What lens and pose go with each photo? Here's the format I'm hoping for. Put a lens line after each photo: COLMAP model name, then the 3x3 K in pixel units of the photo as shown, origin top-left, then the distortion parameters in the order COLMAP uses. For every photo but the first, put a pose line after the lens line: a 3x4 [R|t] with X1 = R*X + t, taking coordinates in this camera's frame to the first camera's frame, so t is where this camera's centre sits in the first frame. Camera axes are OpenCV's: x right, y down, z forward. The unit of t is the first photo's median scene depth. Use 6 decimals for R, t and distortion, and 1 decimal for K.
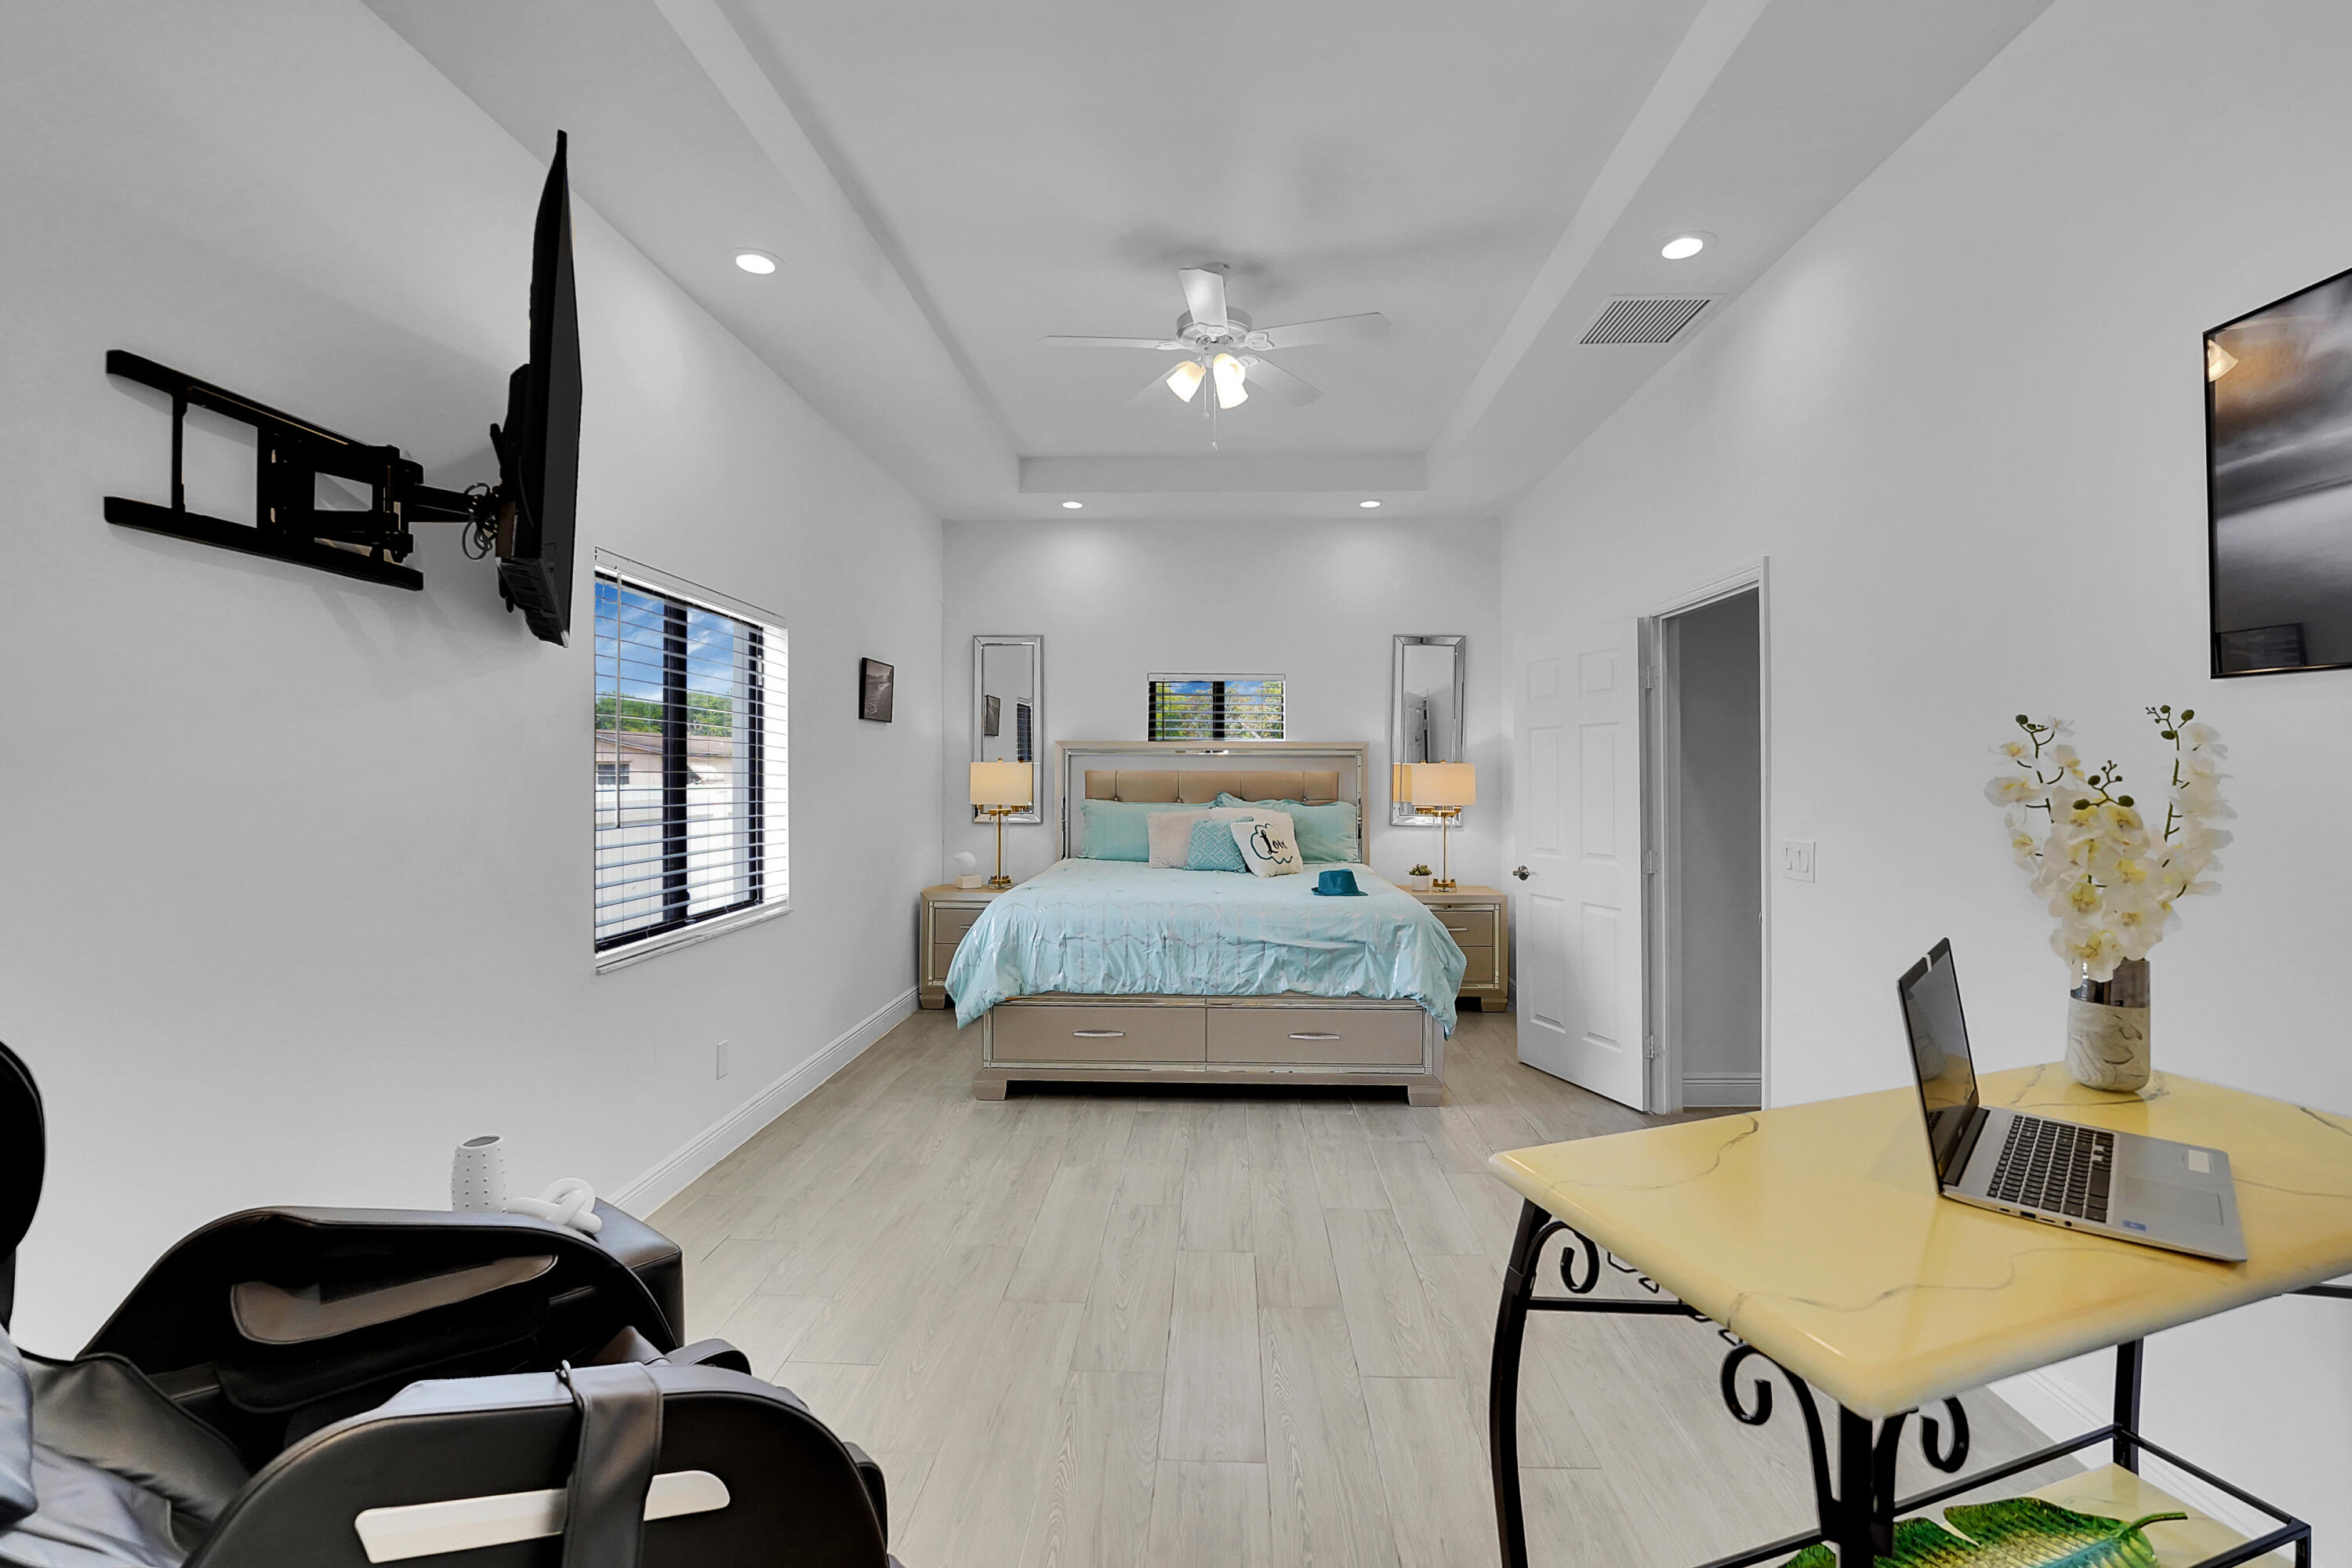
lens RADIAL K [[979.9, 0, 1196.6], [0, 979.9, 769.1], [0, 0, 1]] dist [-0.028775, 0.003236]
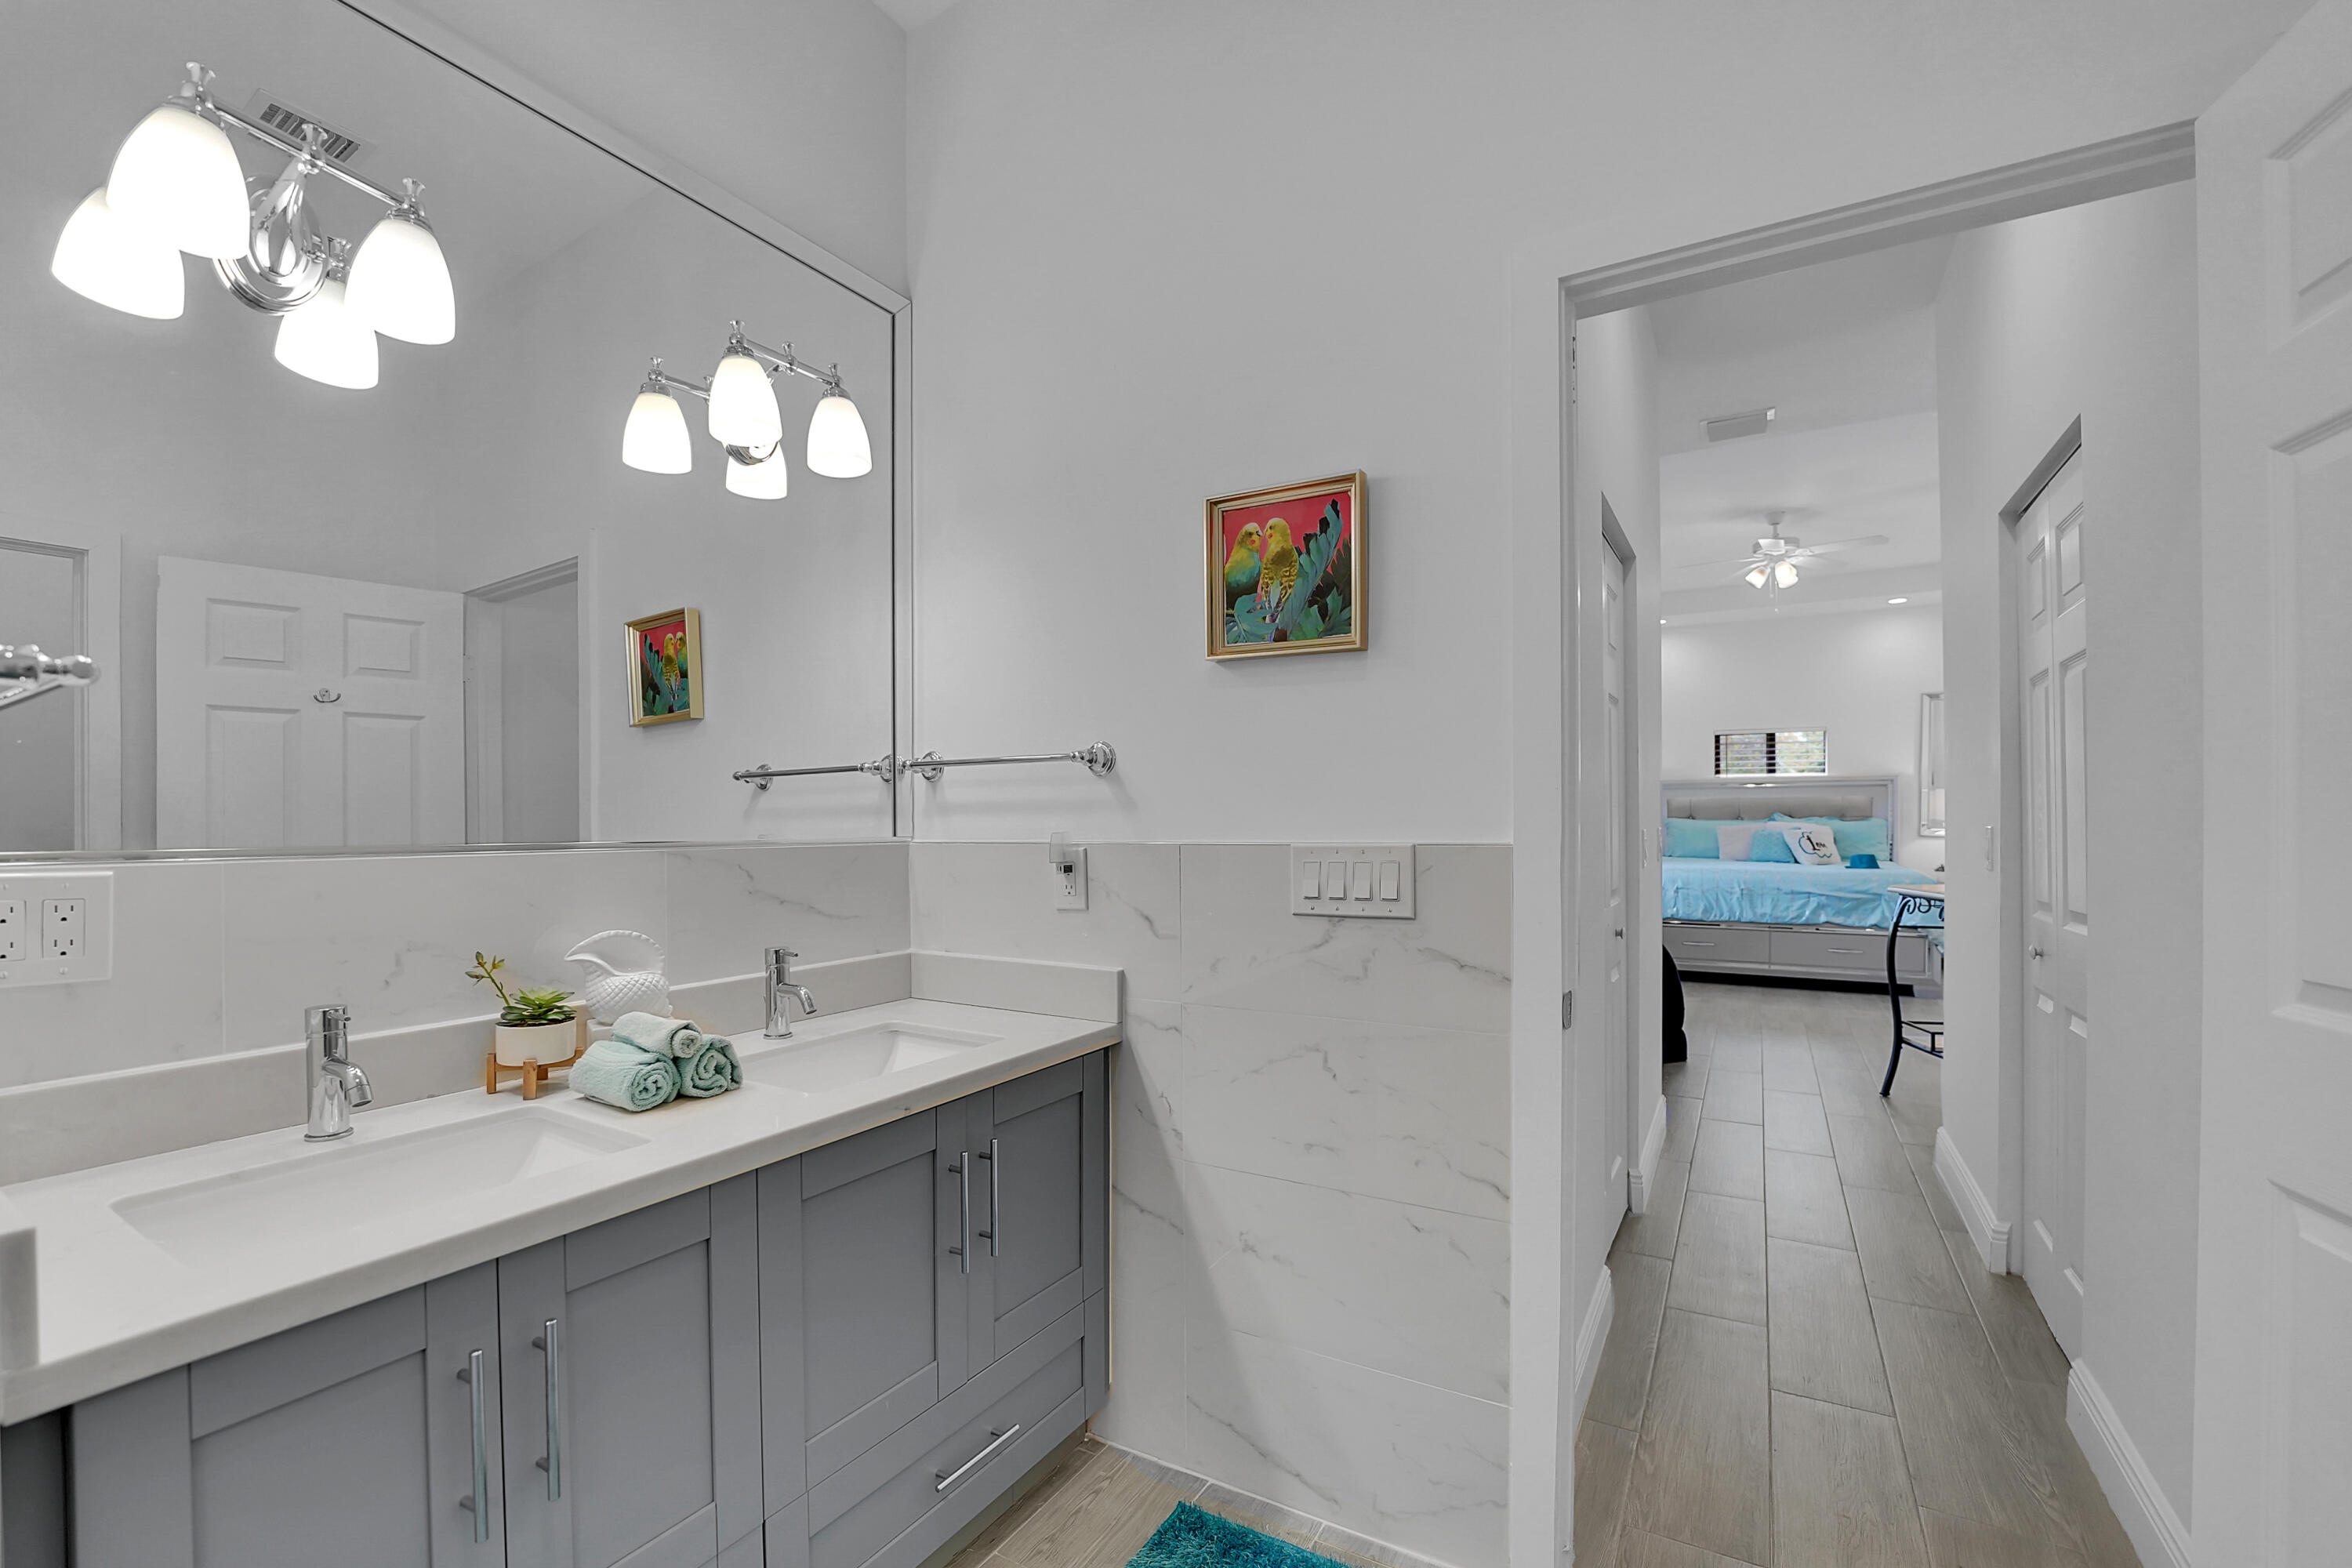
lens RADIAL K [[979.9, 0, 1156.3], [0, 979.9, 827.5], [0, 0, 1]] dist [-0.028775, 0.003236]
pose [[0.866046, -0.003097, -0.499955, -0.069350], [0.007994, 0.999939, 0.007654, 0.039212], [0.499901, -0.010626, 0.866017, -0.967712]]
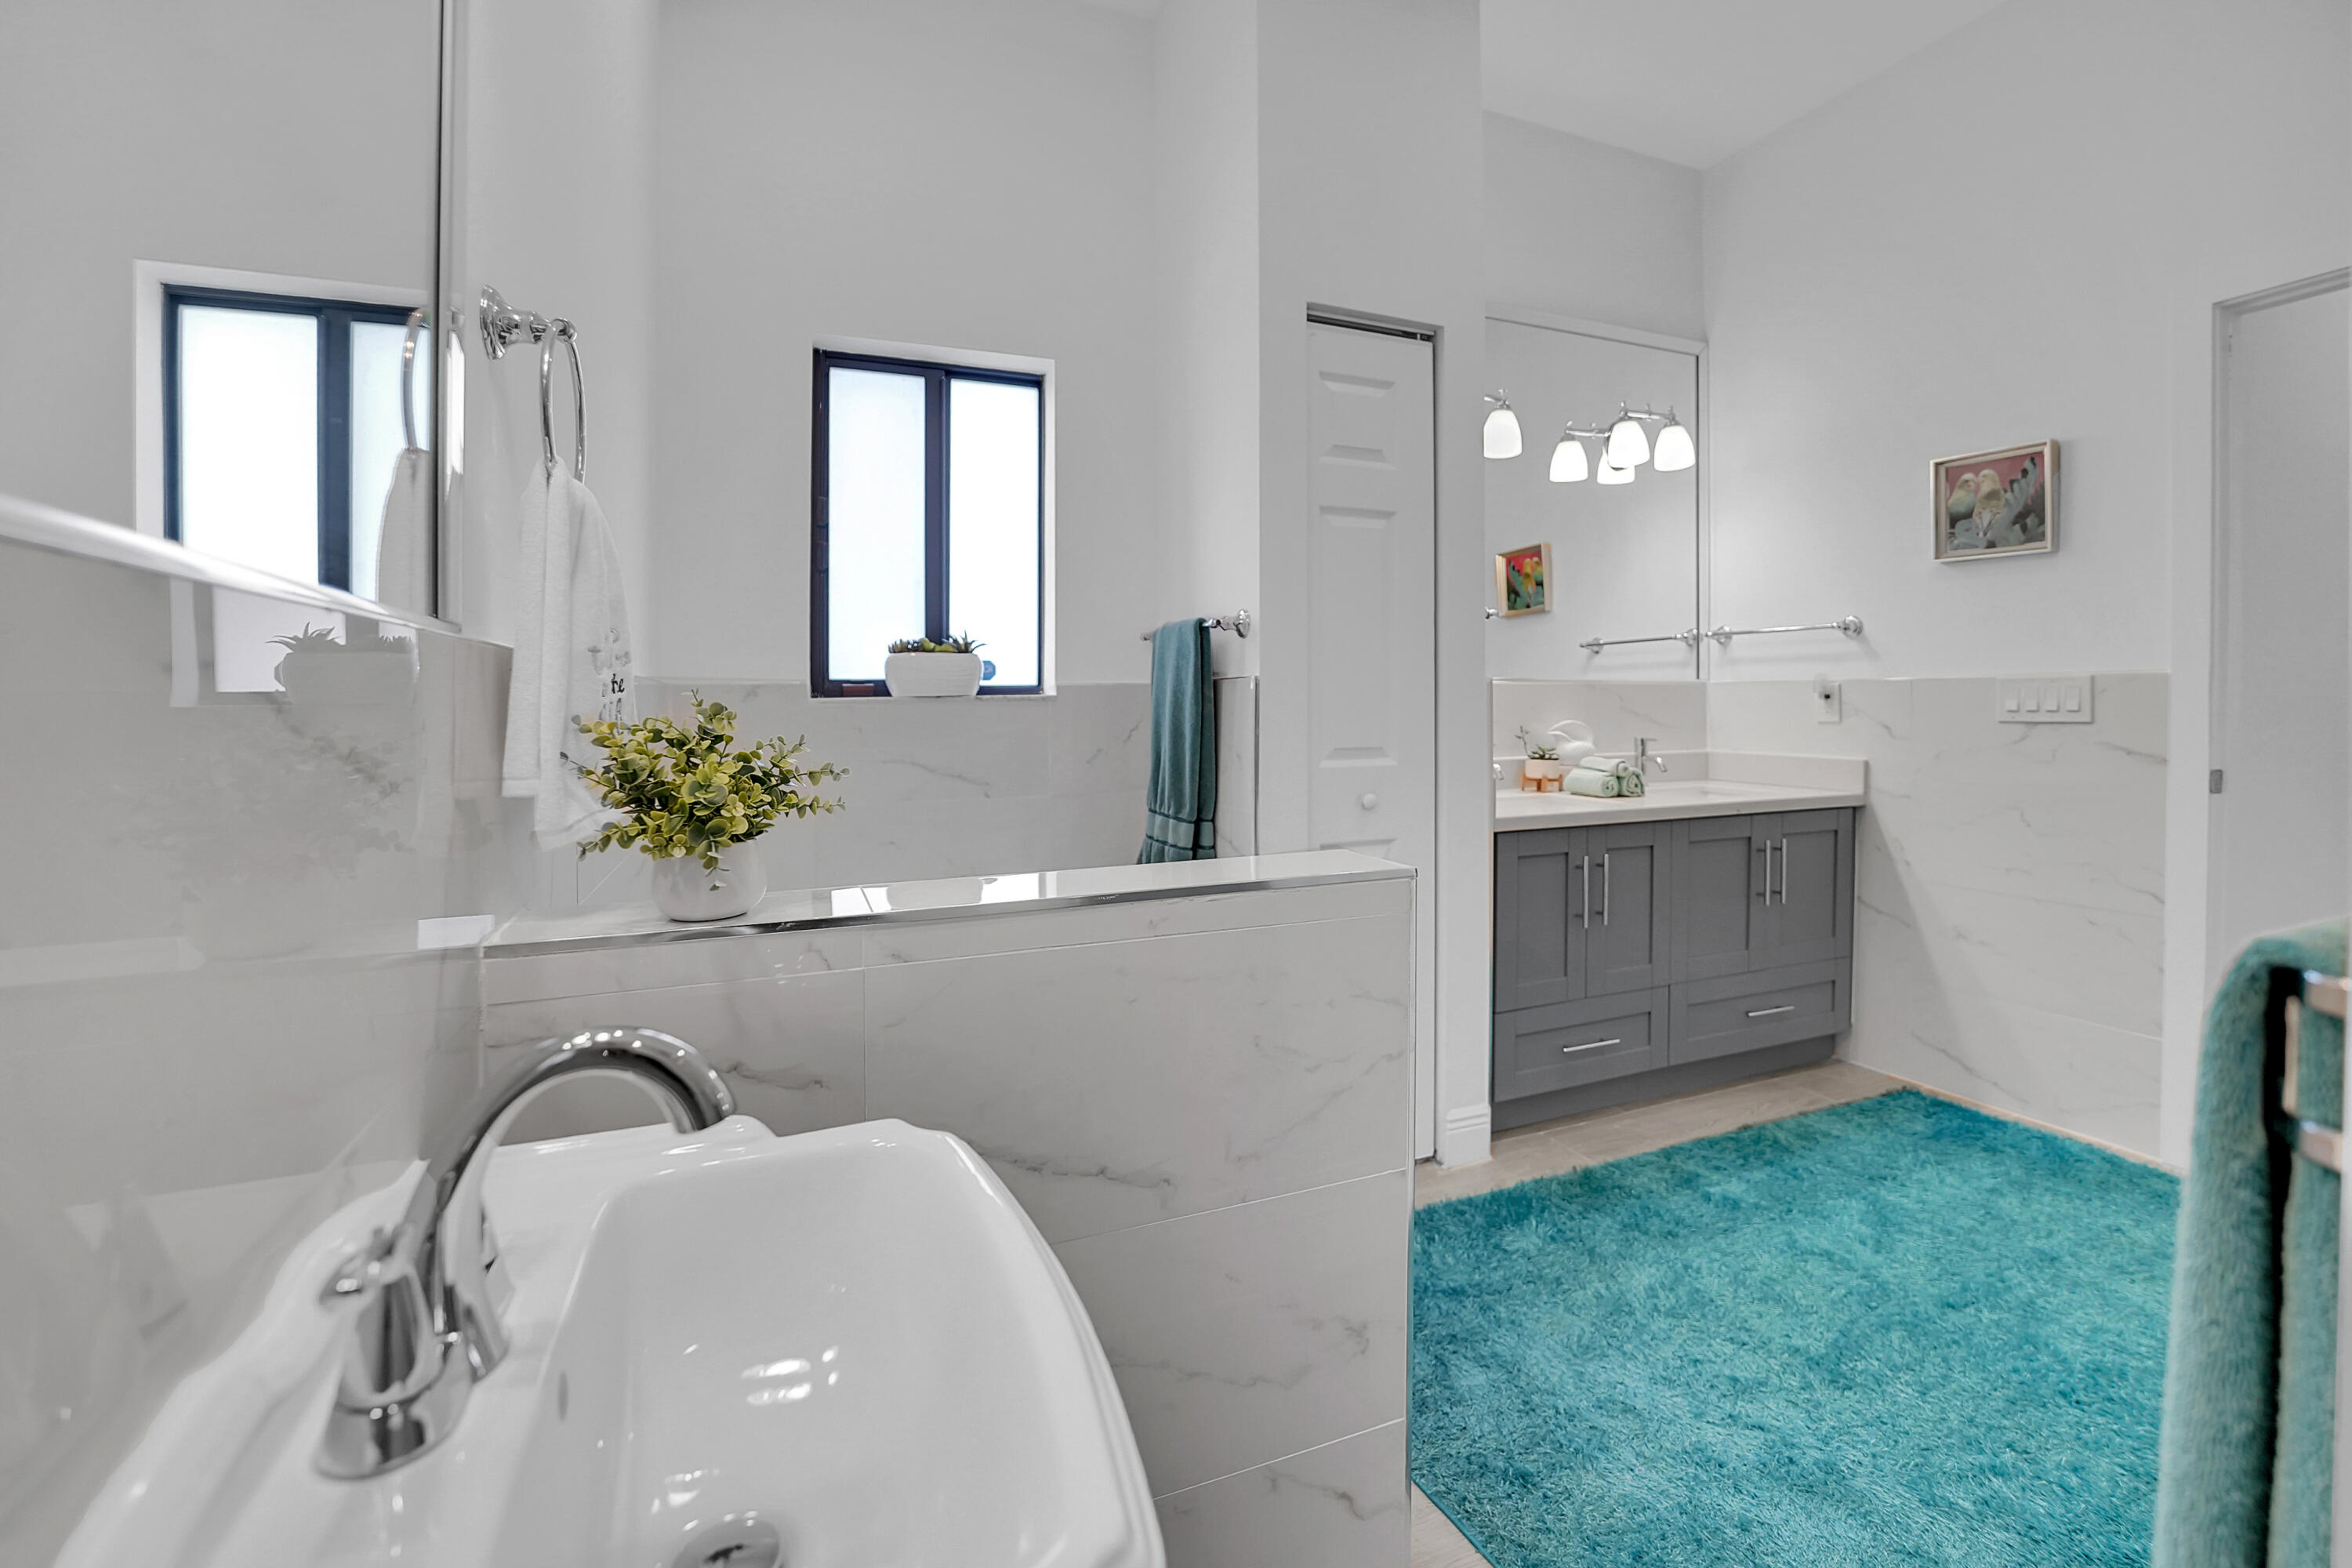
lens RADIAL K [[979.9, 0, 1169.3], [0, 979.9, 713.5], [0, 0, 1]] dist [-0.028775, 0.003236]
pose [[0.391841, 0.010135, -0.919977, 0.146134], [0.008399, 0.999858, 0.014592, 0.060059], [0.919994, -0.013444, 0.391701, -1.339914]]
